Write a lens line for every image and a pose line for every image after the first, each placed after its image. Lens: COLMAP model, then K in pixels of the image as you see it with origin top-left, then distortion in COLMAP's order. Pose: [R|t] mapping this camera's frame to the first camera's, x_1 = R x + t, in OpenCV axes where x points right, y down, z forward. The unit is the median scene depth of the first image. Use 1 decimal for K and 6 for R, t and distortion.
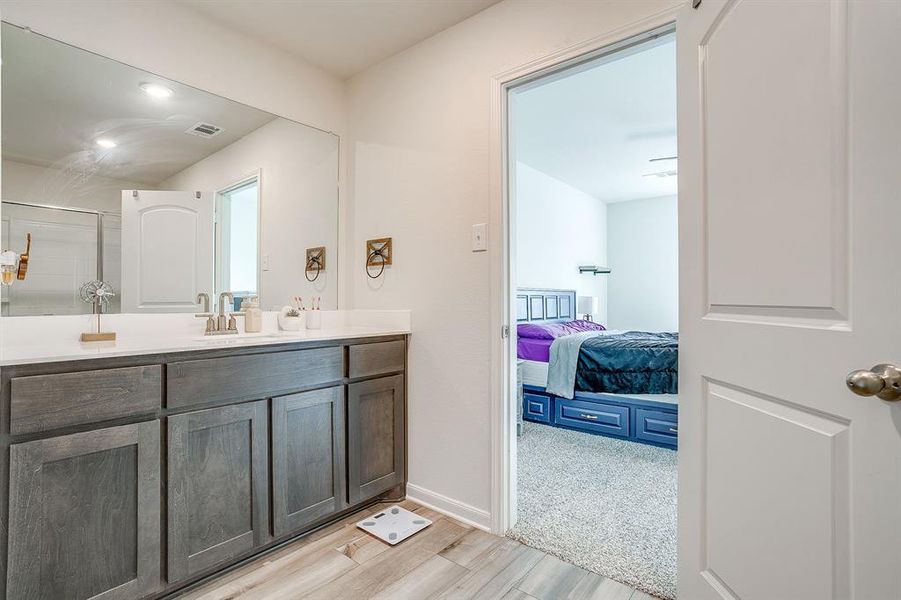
lens RADIAL K [[439.7, 0, 453.5], [0, 439.7, 296.7], [0, 0, 1]] dist [-0.023088, 0.002971]
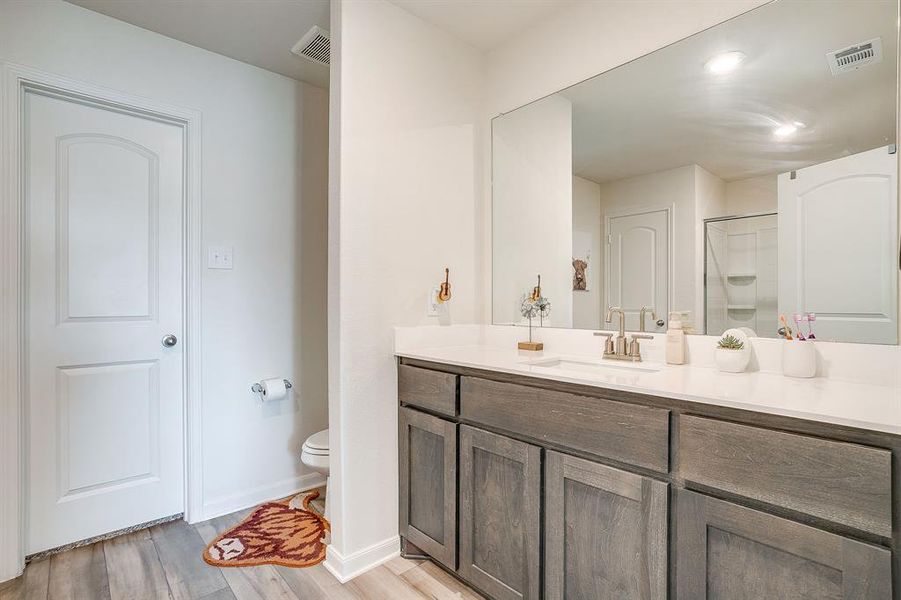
lens RADIAL K [[439.7, 0, 449.8], [0, 439.7, 297.1], [0, 0, 1]] dist [-0.023088, 0.002971]
pose [[-0.169275, -0.006446, -0.985548, 0.374705], [0.013487, 0.999870, -0.008856, -0.030480], [0.985477, -0.014791, -0.169166, 0.976878]]
